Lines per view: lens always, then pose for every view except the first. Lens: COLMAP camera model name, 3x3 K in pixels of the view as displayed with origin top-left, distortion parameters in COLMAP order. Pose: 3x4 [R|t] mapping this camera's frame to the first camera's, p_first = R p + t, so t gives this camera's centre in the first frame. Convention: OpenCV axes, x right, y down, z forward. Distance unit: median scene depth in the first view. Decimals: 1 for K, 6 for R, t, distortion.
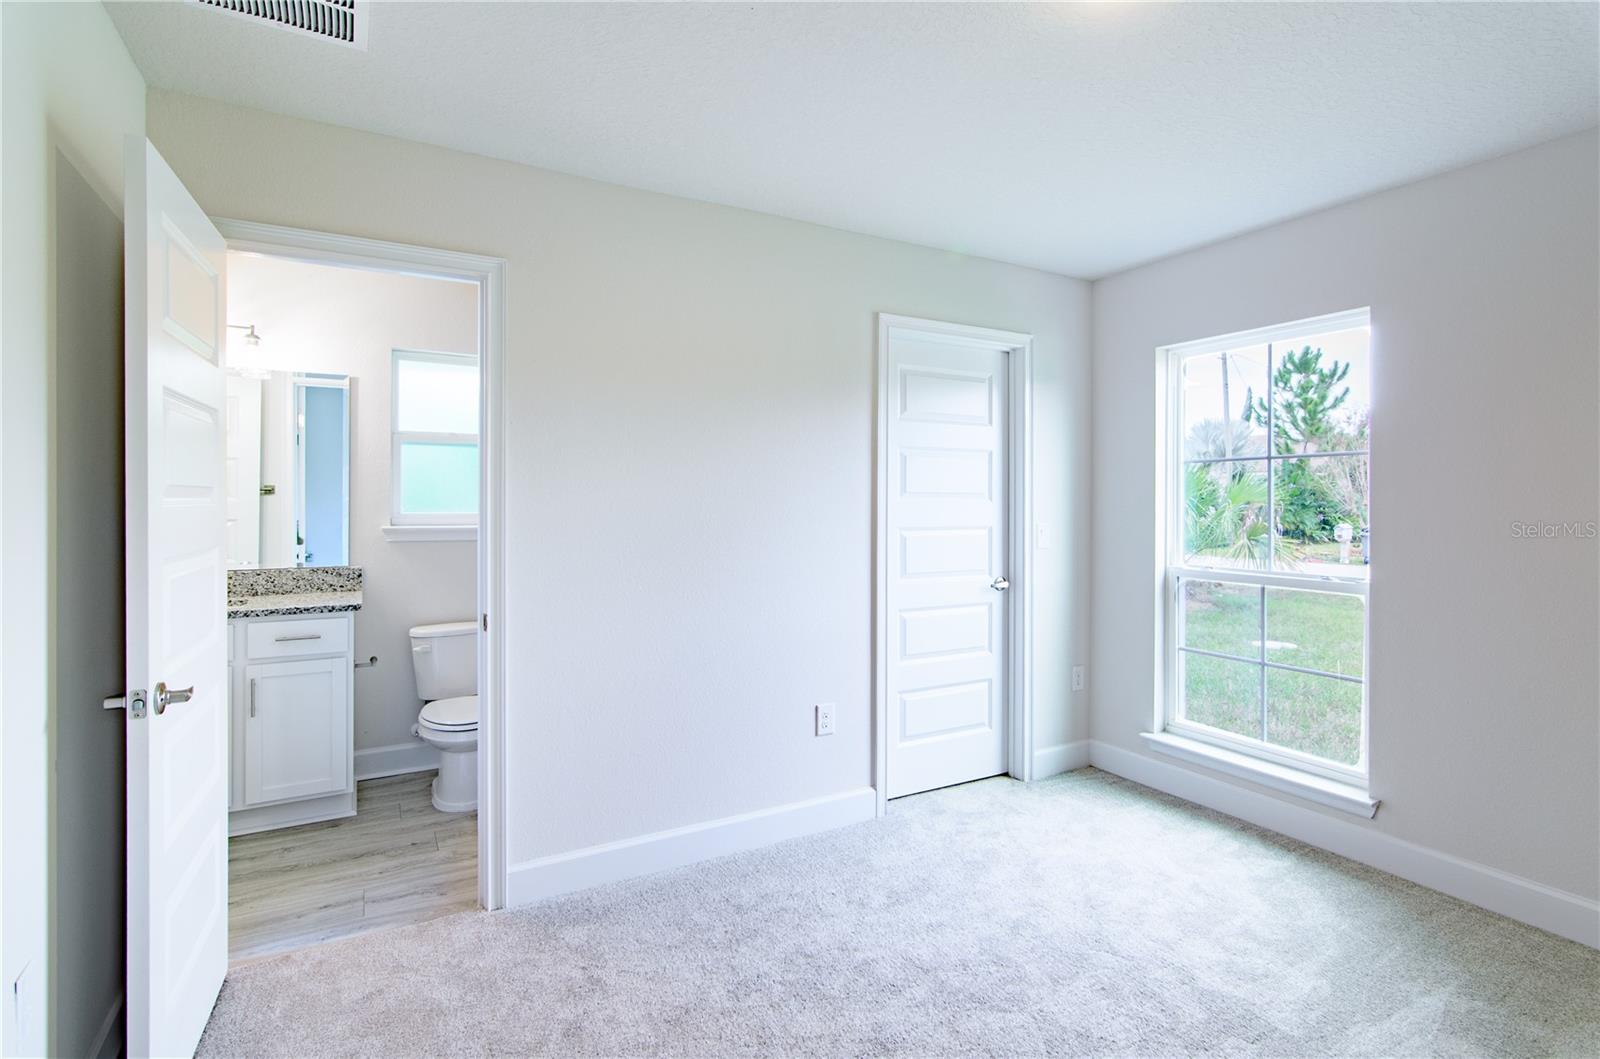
lens RADIAL K [[795.5, 0, 802.0], [0, 795.5, 535.7], [0, 0, 1]] dist [0.000220, -0.000044]
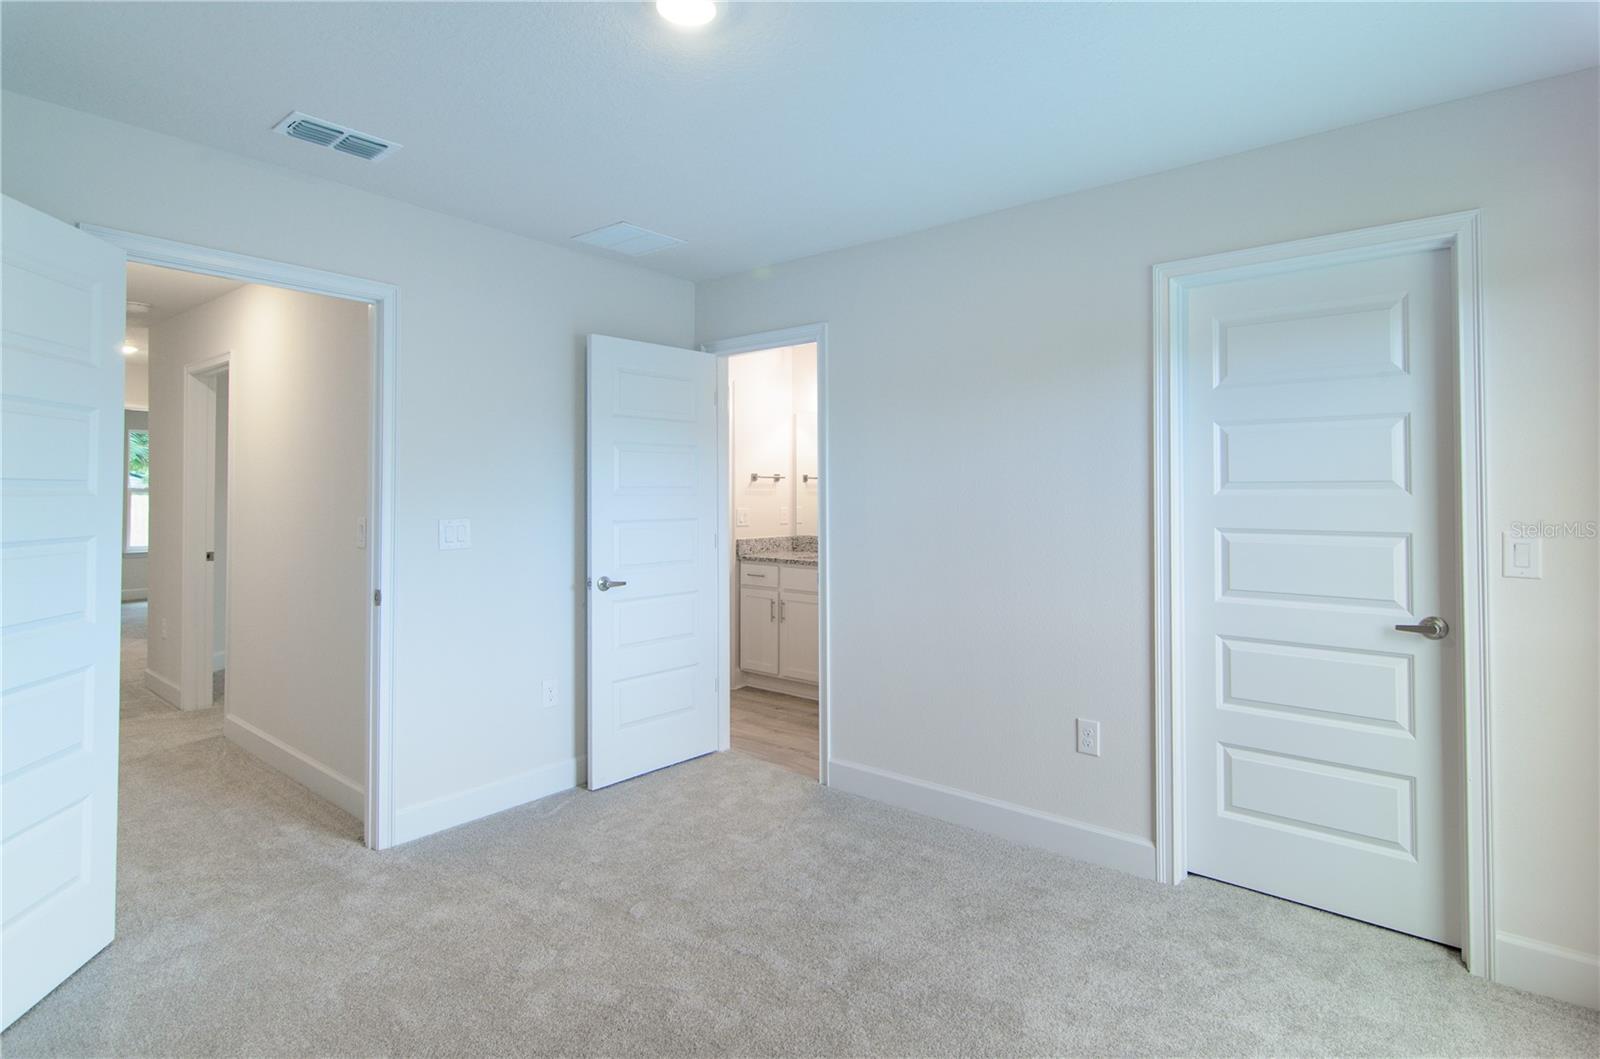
lens RADIAL K [[776.3, 0, 801.3], [0, 776.3, 509.5], [0, 0, 1]] dist [0.001381, -0.000034]
pose [[0.364471, 0.021851, -0.930958, 0.686467], [-0.036083, 0.999305, 0.009329, -0.020630], [0.930516, 0.030192, 0.365006, 0.354622]]
